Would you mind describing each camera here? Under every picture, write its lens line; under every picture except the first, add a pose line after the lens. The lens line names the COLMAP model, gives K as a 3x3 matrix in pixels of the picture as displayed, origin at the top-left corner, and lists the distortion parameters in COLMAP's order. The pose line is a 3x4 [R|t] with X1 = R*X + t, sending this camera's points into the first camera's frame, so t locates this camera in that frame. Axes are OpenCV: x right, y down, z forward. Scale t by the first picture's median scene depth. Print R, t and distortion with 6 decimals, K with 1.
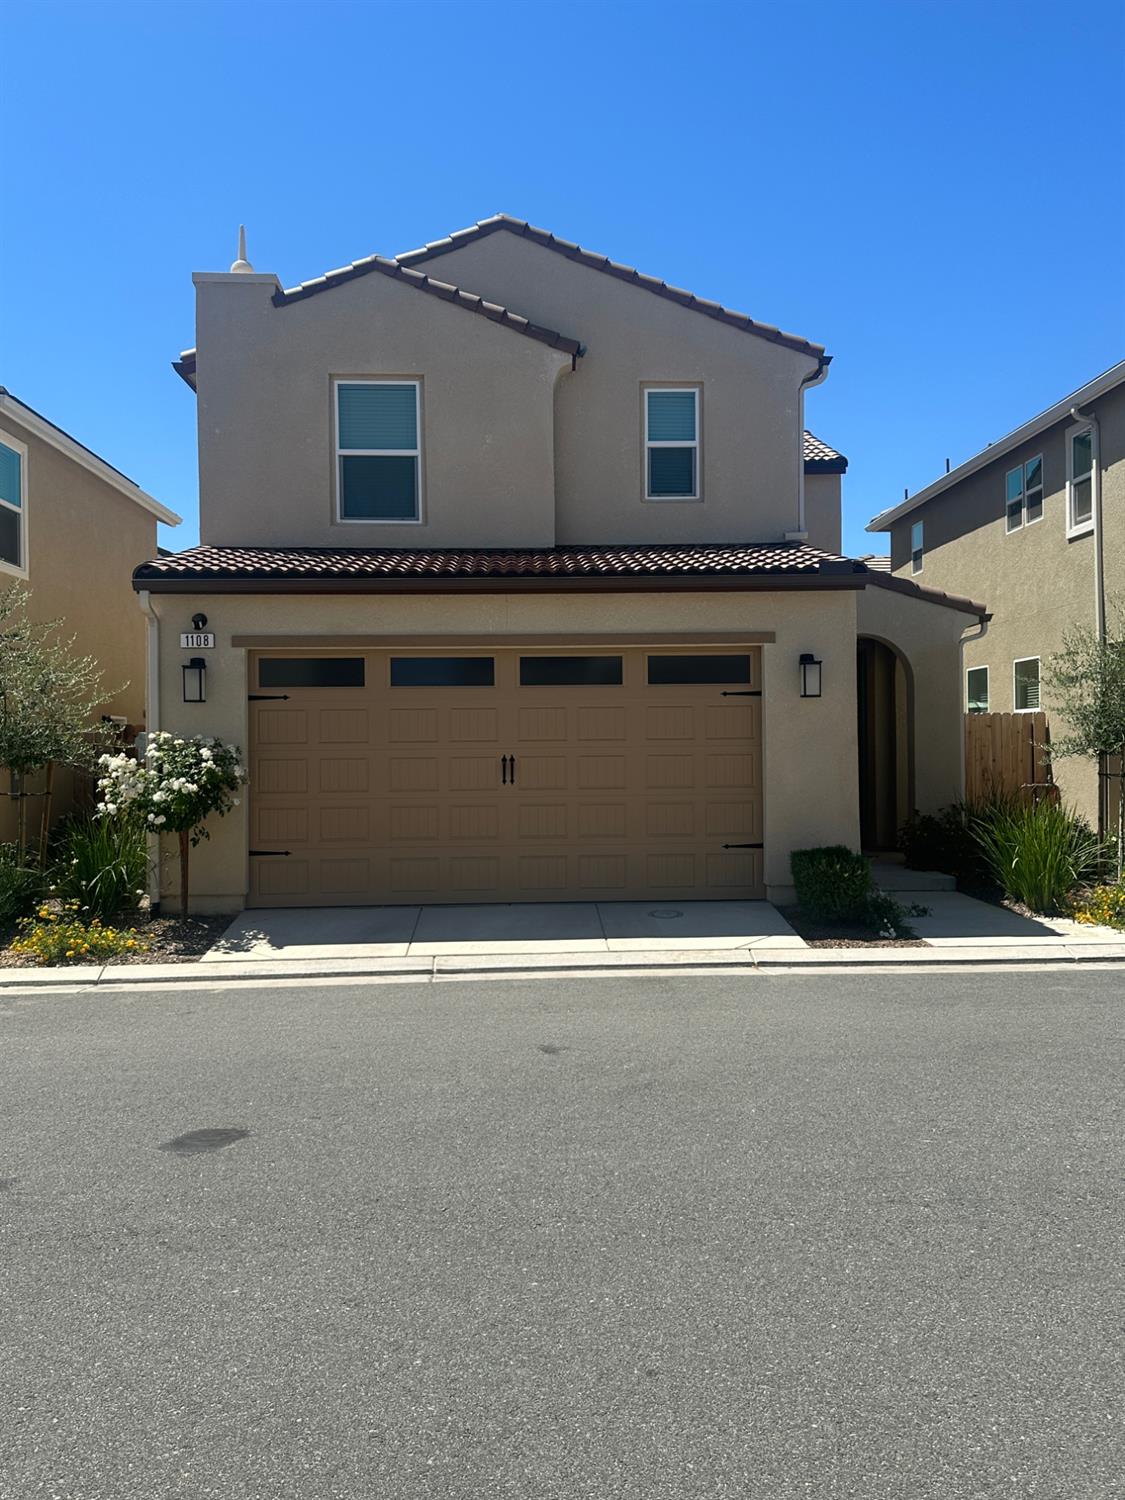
lens RADIAL K [[1270.1, 0, 556.8], [0, 1270.1, 748.6], [0, 0, 1]] dist [0.100263, -0.119191]
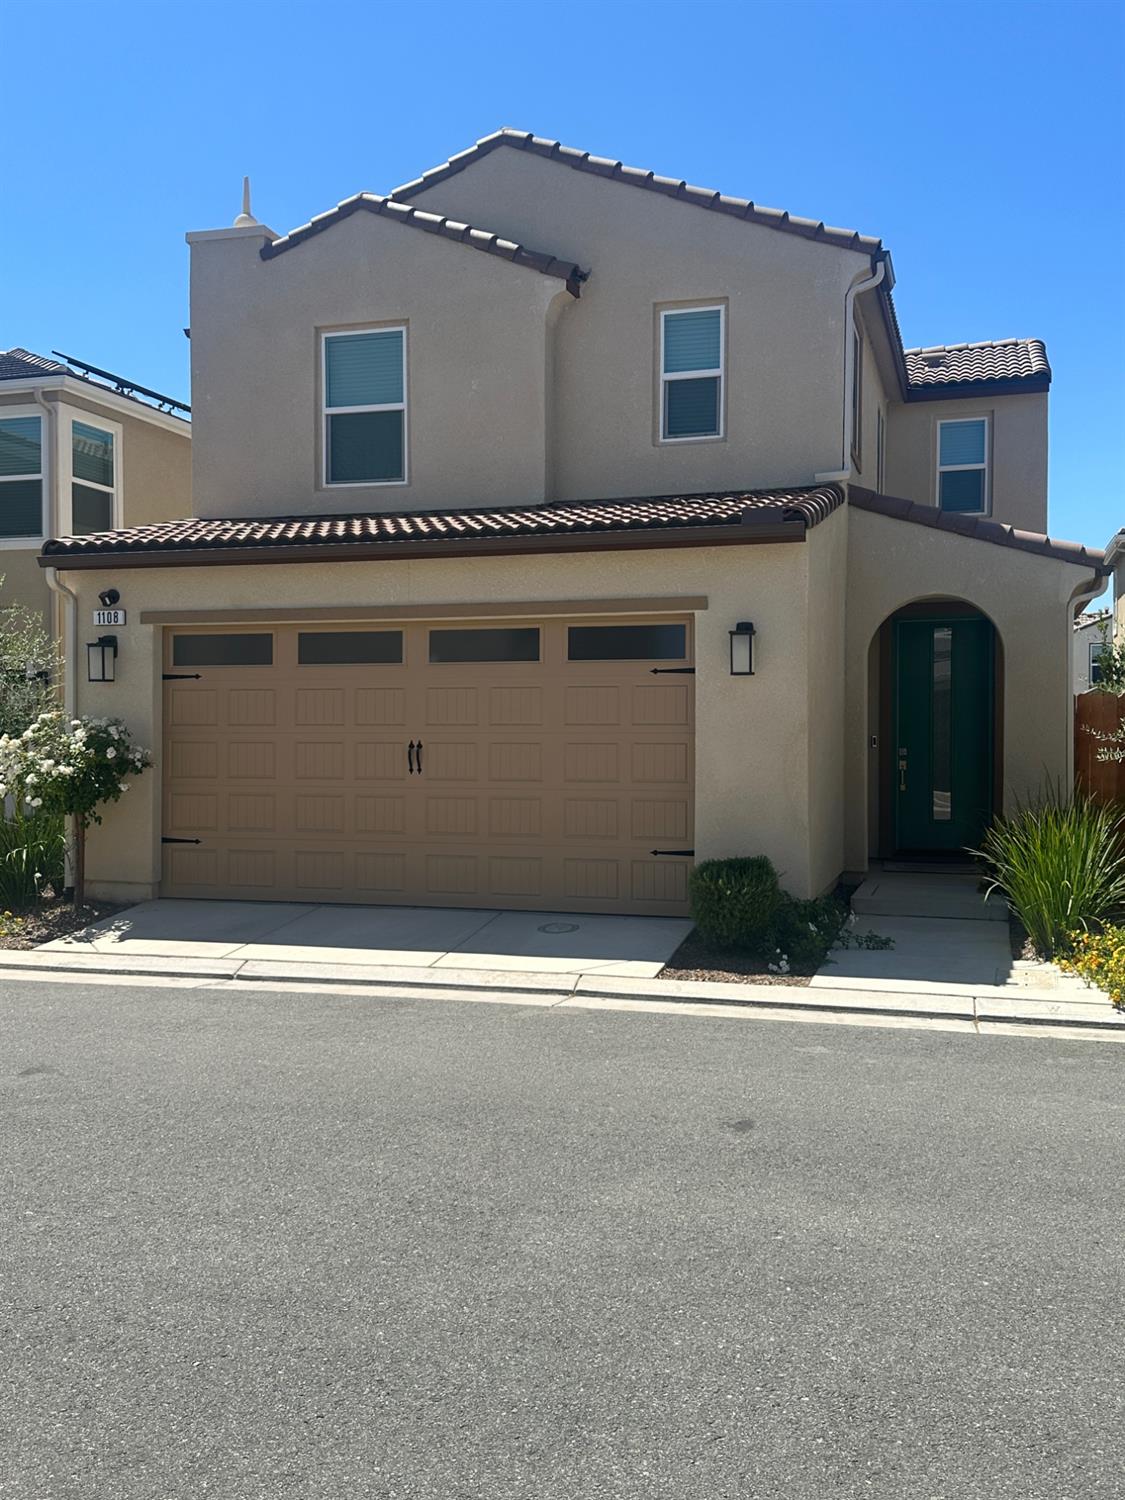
lens RADIAL K [[1399.4, 0, 543.9], [0, 1399.4, 750.1], [0, 0, 1]] dist [0.070117, 0.000000]
pose [[0.943079, 0.015209, -0.332220, 0.381025], [-0.010427, 0.999815, 0.016172, -0.005214], [0.332404, -0.011787, 0.943063, 0.106075]]
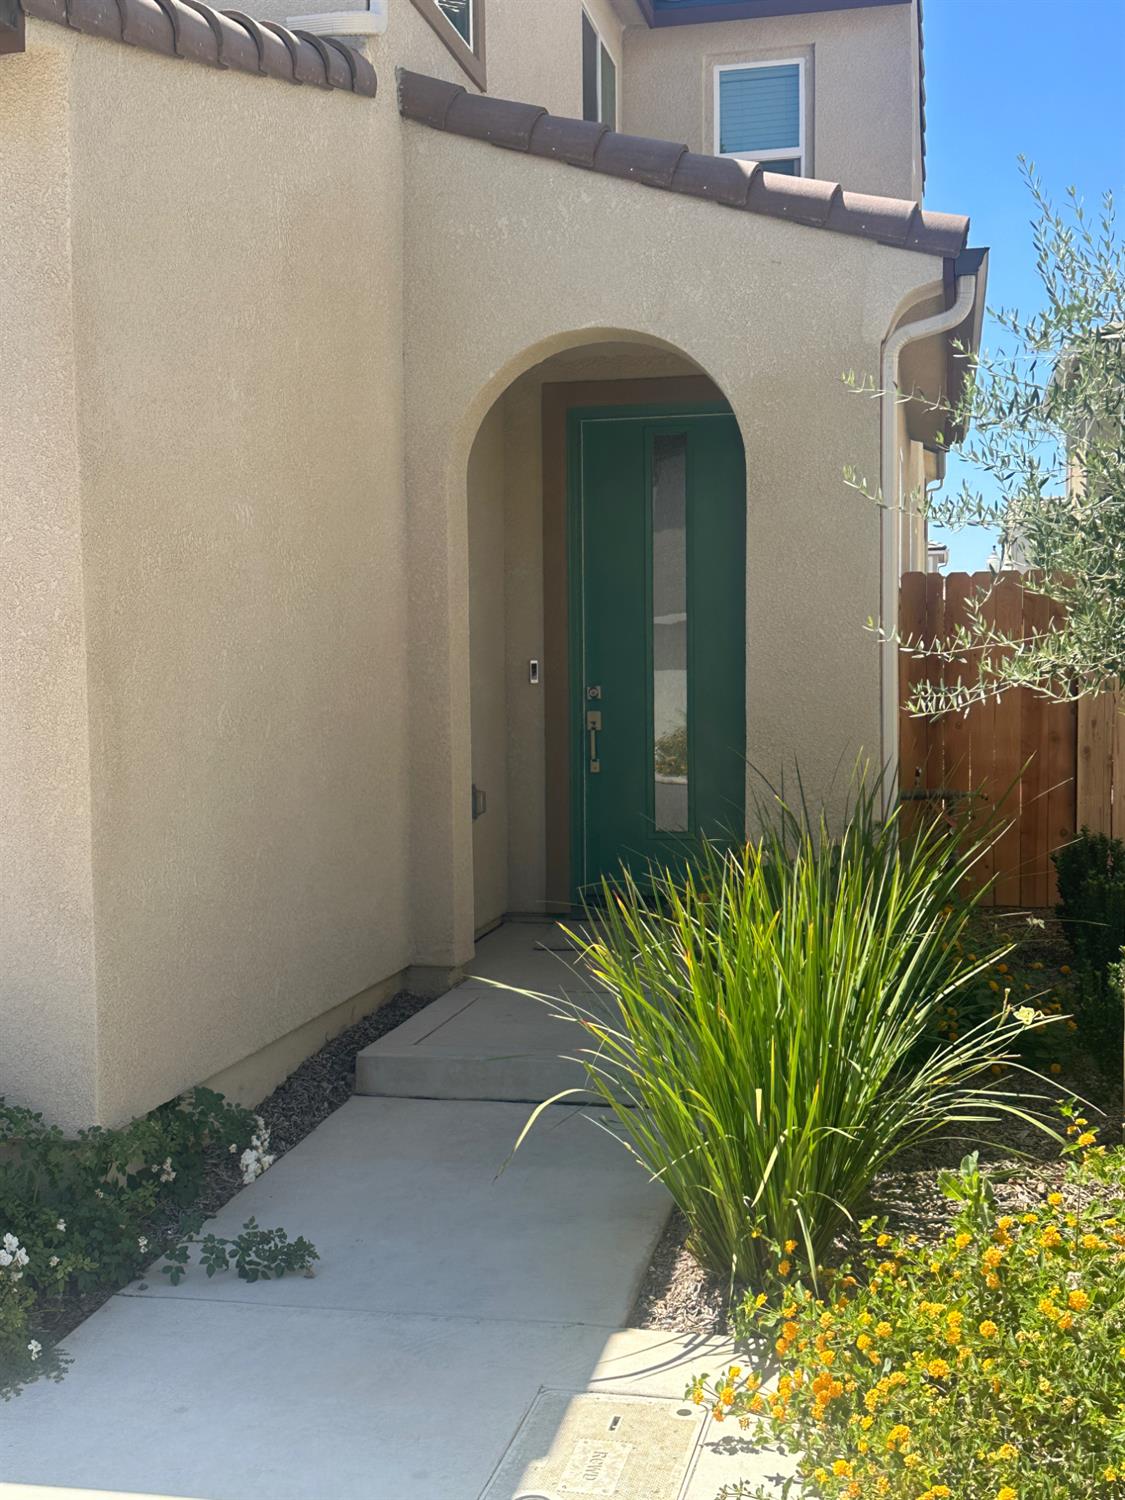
lens RADIAL K [[1762.0, 0, 566.9], [0, 1762.0, 746.3], [0, 0, 1]] dist [0.086344, 0.000000]
pose [[0.970226, 0.011781, -0.241915, 0.440120], [-0.000646, 0.998939, 0.046056, 0.001427], [0.242201, -0.044529, 0.969204, 0.667211]]
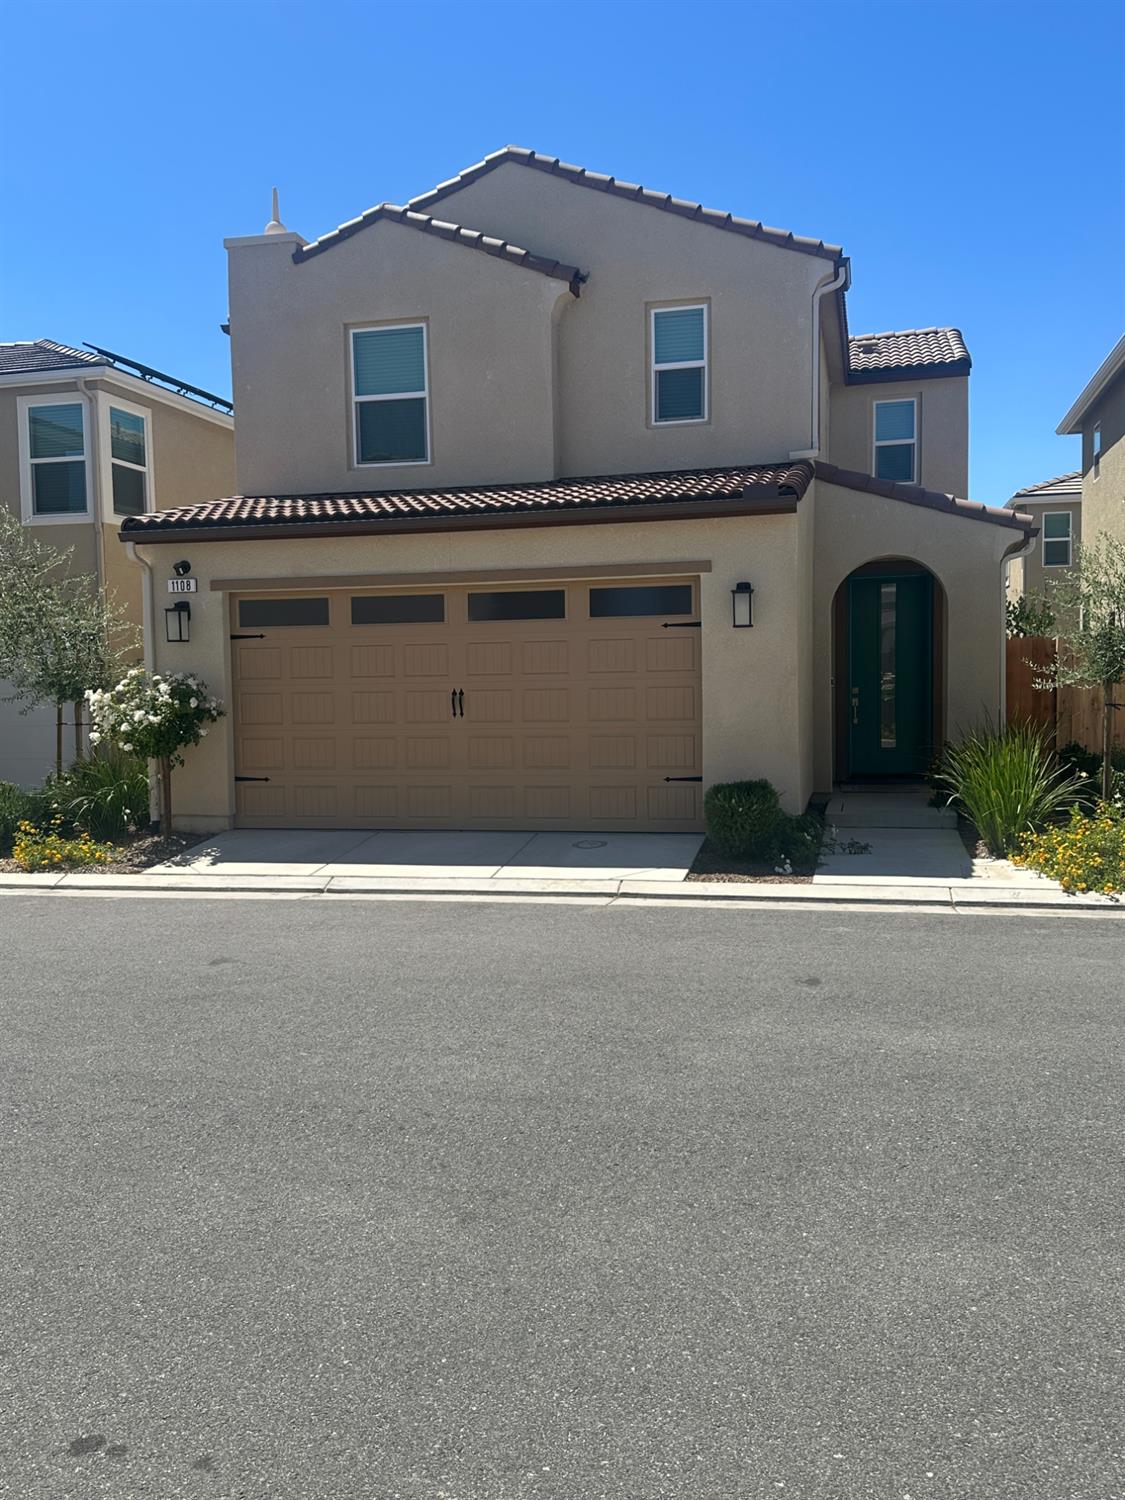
lens RADIAL K [[1270.1, 0, 546.7], [0, 1270.1, 759.0], [0, 0, 1]] dist [0.100263, -0.119191]
pose [[0.960160, 0.009793, -0.279278, 0.329514], [0.008308, 0.997944, 0.063557, -0.002882], [0.279326, -0.063345, 0.958105, 0.020542]]
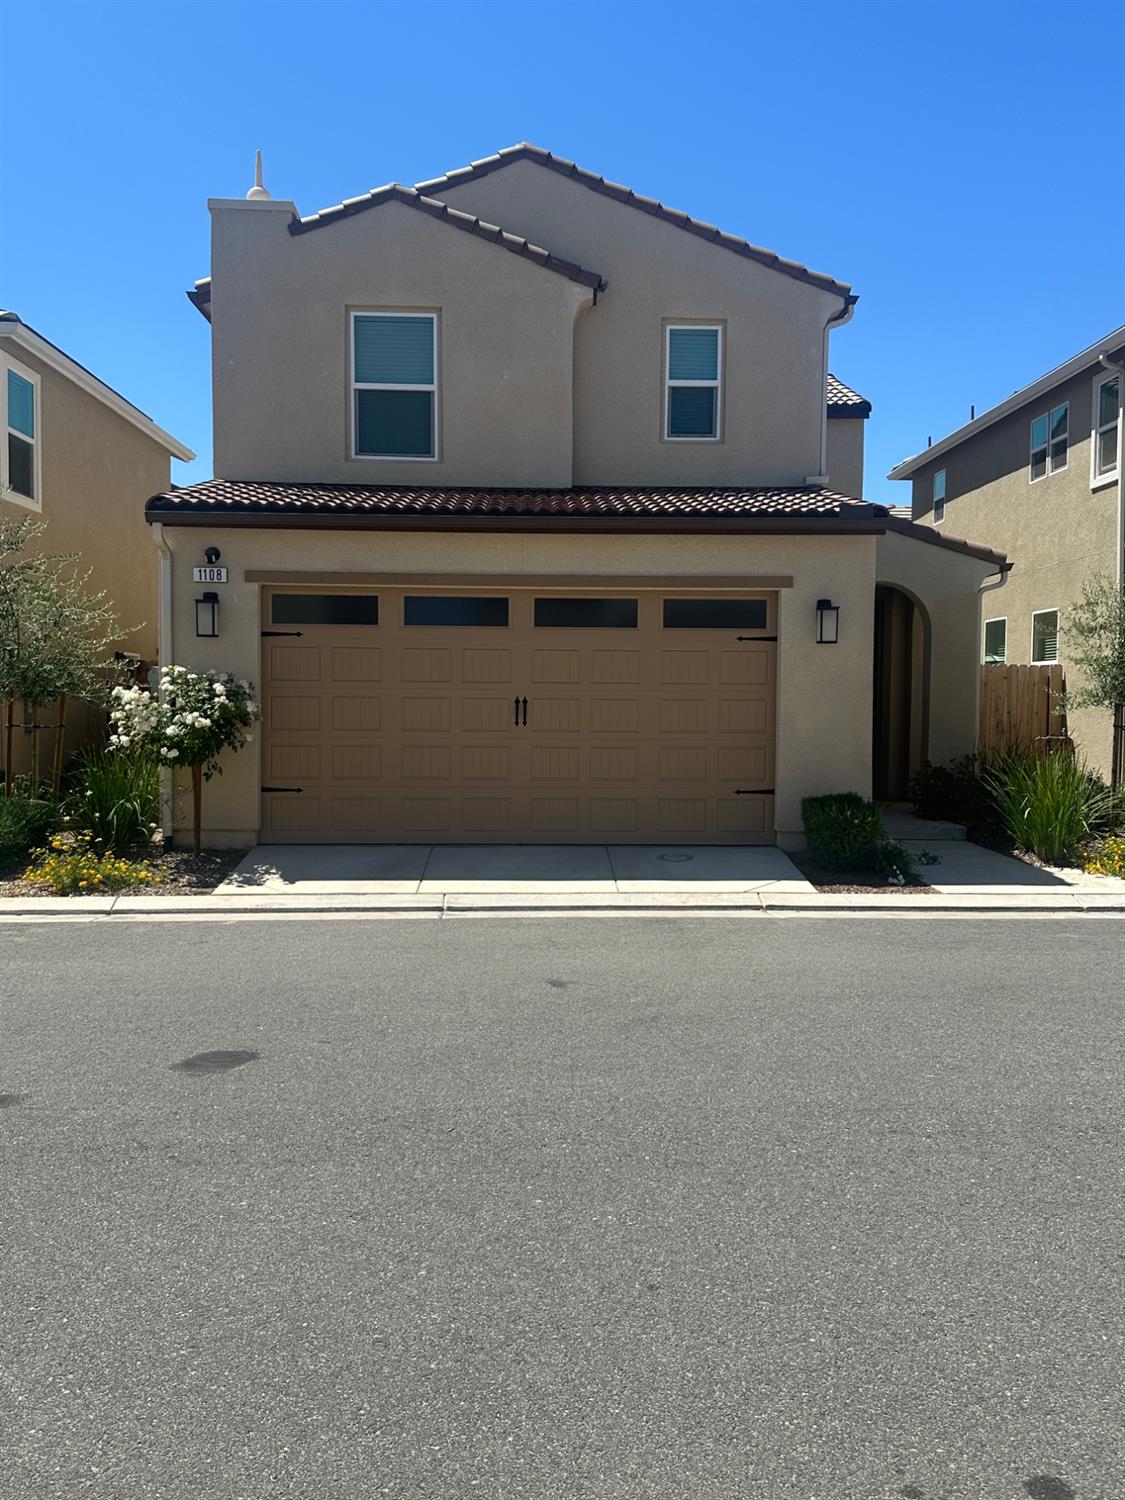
lens RADIAL K [[1270.1, 0, 562.5], [0, 1270.1, 753.7], [0, 0, 1]] dist [0.100263, -0.119191]
pose [[0.999818, 0.018373, -0.005169, 0.000031], [-0.018126, 0.998853, 0.044322, 0.005437], [0.005977, -0.044220, 0.999004, 0.001902]]
